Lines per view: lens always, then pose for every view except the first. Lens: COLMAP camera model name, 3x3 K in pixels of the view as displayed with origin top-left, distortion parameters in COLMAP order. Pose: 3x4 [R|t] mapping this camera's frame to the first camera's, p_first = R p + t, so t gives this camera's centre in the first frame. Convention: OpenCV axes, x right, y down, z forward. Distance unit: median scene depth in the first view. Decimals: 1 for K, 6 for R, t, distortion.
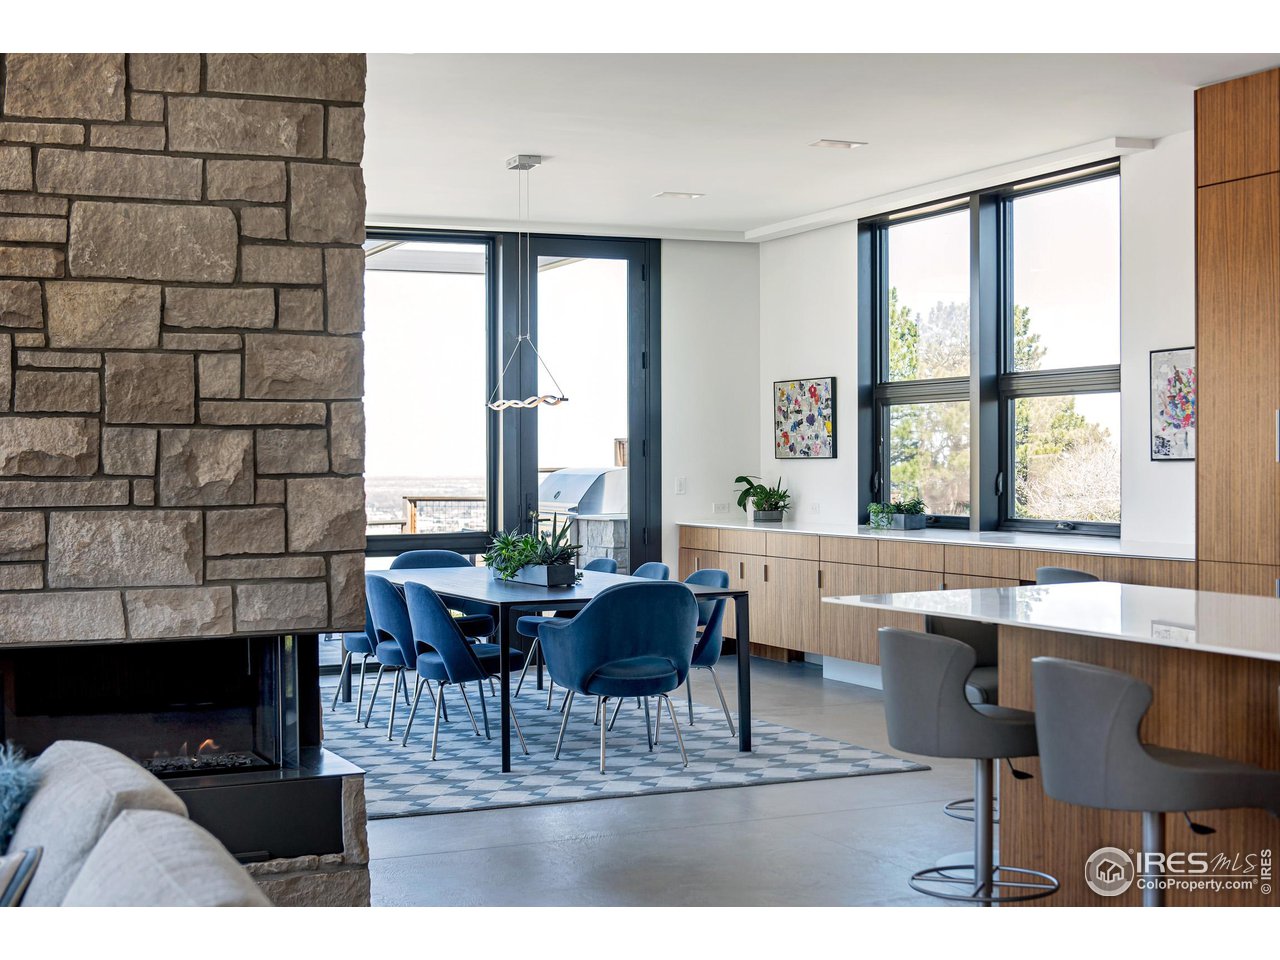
lens RADIAL K [[2000.3, 0, 666.5], [0, 2000.3, 449.3], [0, 0, 1]] dist [0.031733, 0.000000]
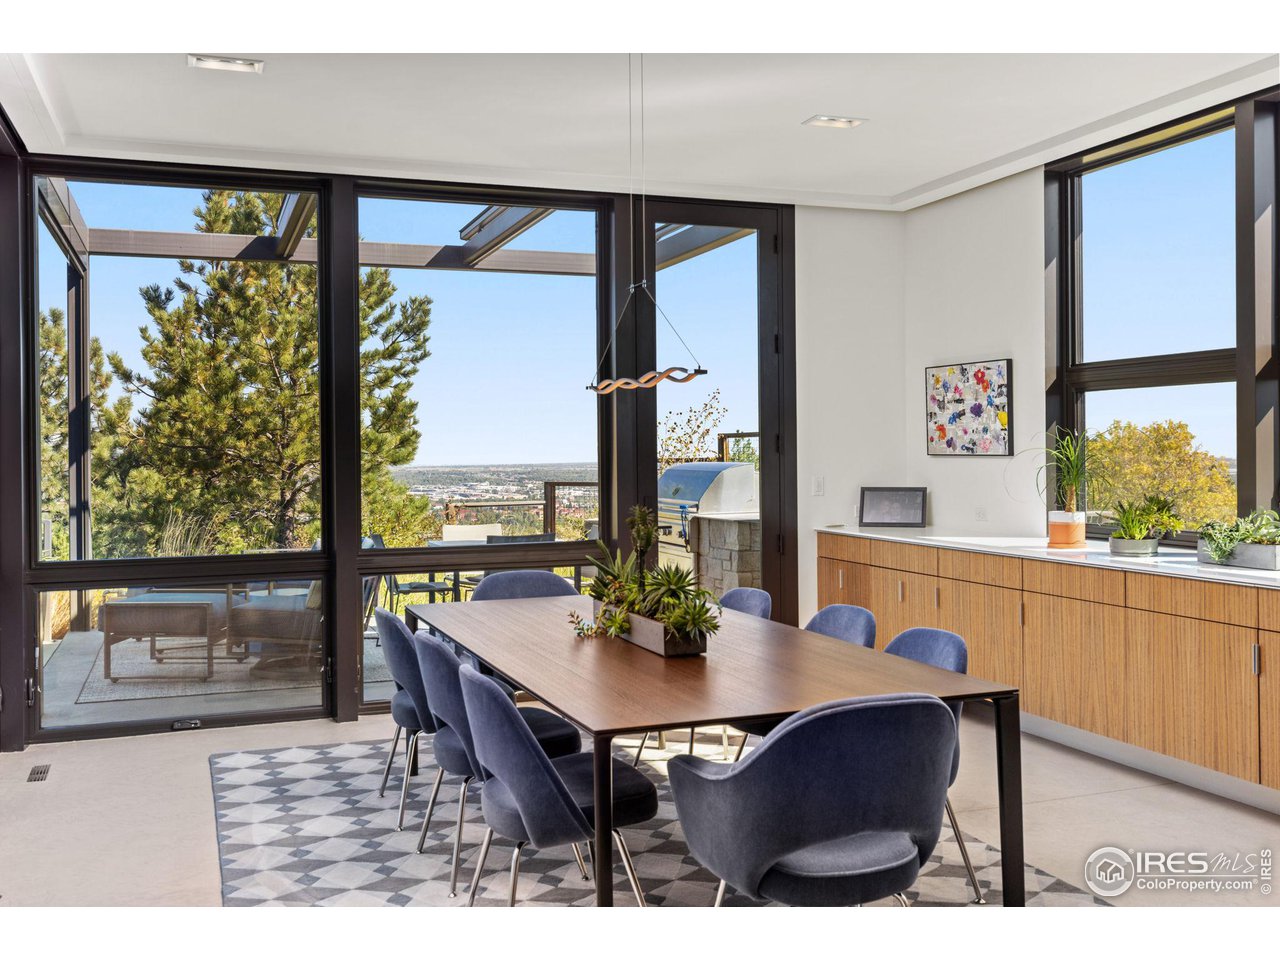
lens RADIAL K [[1157.2, 0, 641.9], [0, 1157.2, 473.3], [0, 0, 1]] dist [0.004500, 0.019445]
pose [[0.997057, 0.003183, -0.076604, -0.032358], [-0.001091, 0.999626, 0.027339, -0.001187], [0.076662, -0.027175, 0.996687, 0.497054]]
